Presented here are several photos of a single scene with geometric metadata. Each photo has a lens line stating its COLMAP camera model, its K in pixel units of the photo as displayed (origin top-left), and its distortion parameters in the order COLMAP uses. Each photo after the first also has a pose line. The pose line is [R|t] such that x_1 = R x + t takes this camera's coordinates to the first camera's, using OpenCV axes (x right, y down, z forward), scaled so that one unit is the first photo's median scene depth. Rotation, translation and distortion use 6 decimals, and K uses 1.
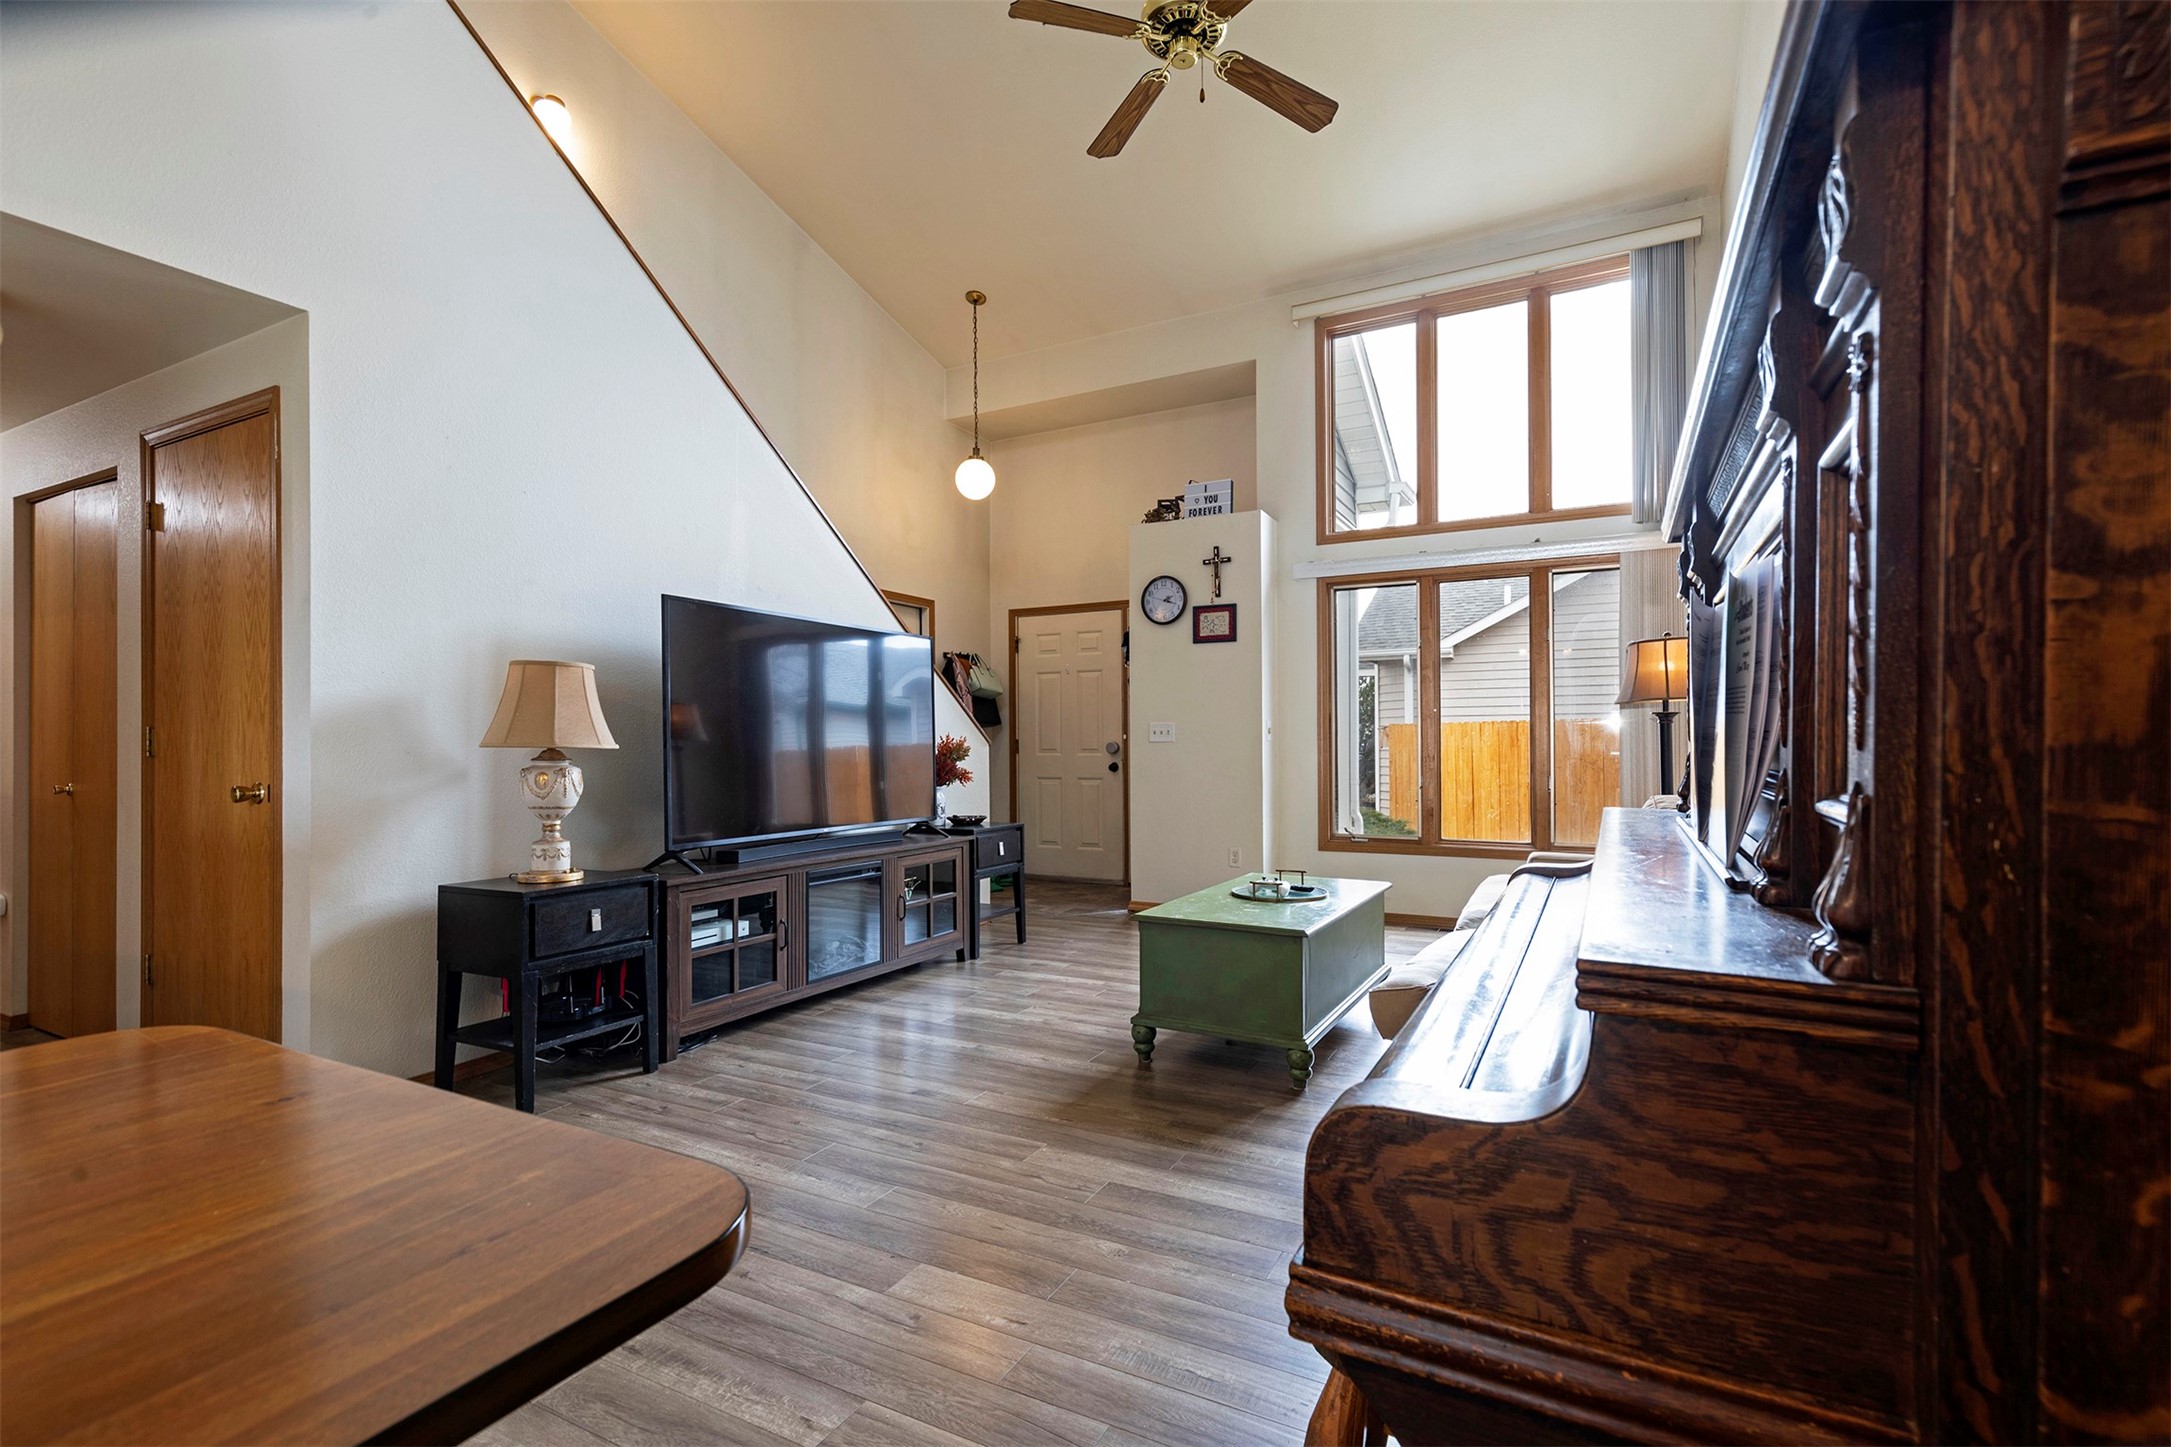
lens RADIAL K [[982.7, 0, 1090.7], [0, 982.7, 749.8], [0, 0, 1]] dist [0.013099, -0.007031]
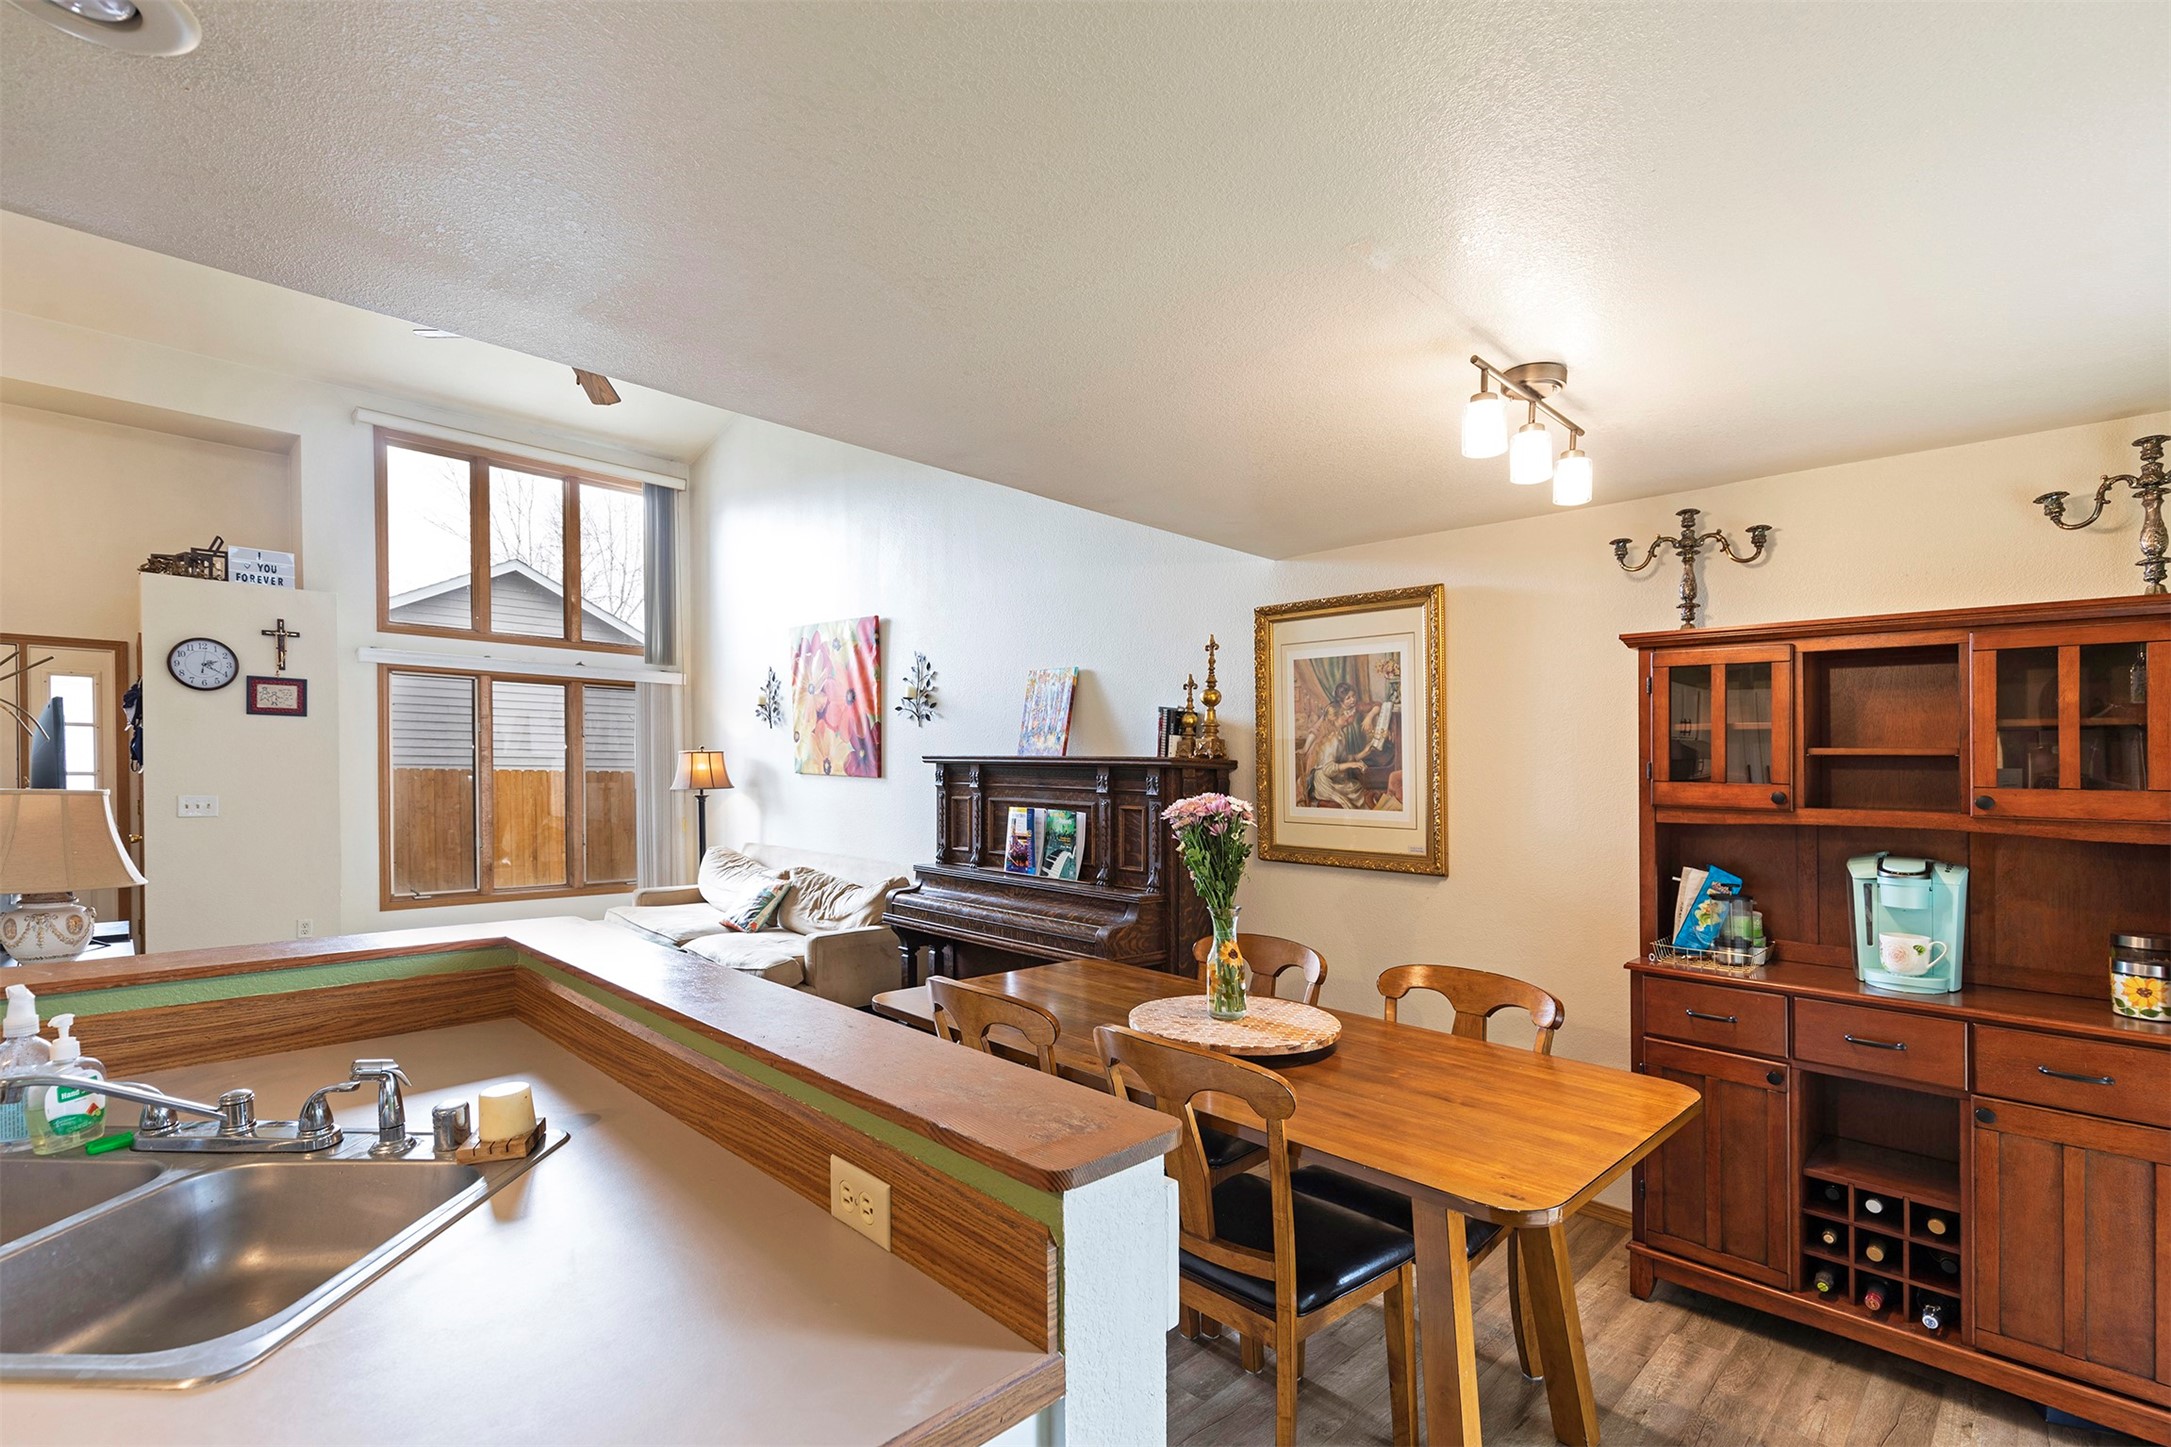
lens RADIAL K [[974.1, 0, 1063.8], [0, 974.1, 795.9], [0, 0, 1]] dist [0.031076, -0.019495]
pose [[0.293652, -0.022955, 0.955637, -0.736470], [-0.009345, 0.999595, 0.026883, -0.079728], [-0.955867, -0.016825, 0.293318, -0.049081]]
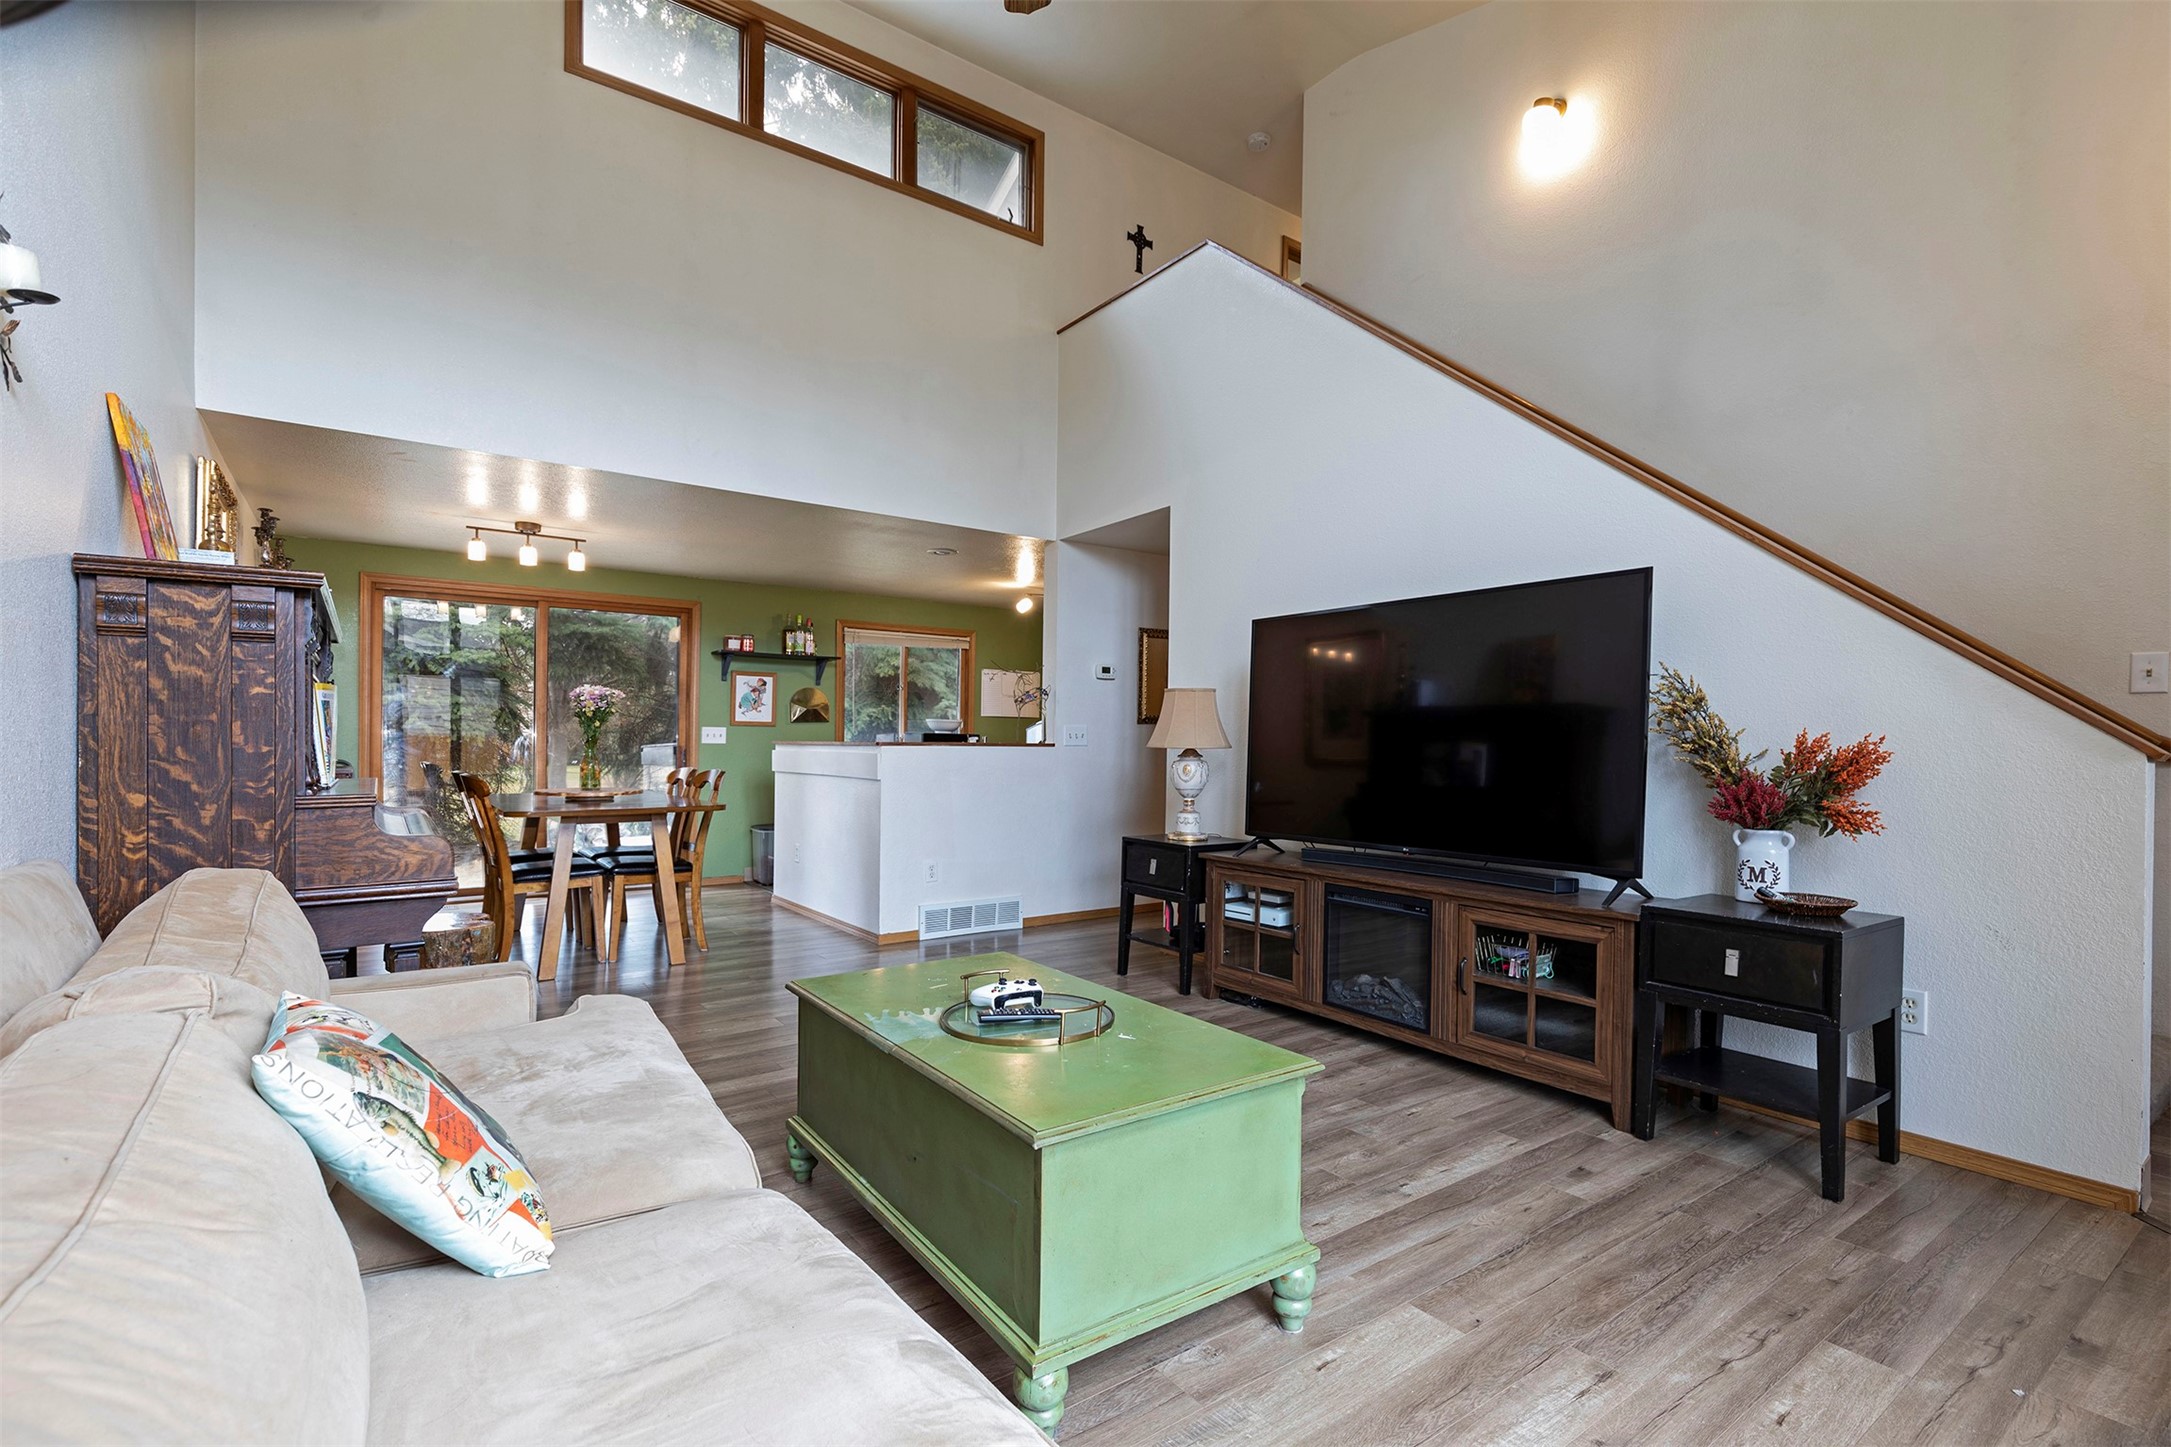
lens RADIAL K [[966.8, 0, 1111.2], [0, 966.8, 776.9], [0, 0, 1]] dist [0.011429, -0.000544]
pose [[-0.438029, 0.031710, -0.898402, 0.516624], [-0.006737, 0.999234, 0.038554, -0.009099], [0.898936, 0.022940, -0.437480, 1.009819]]
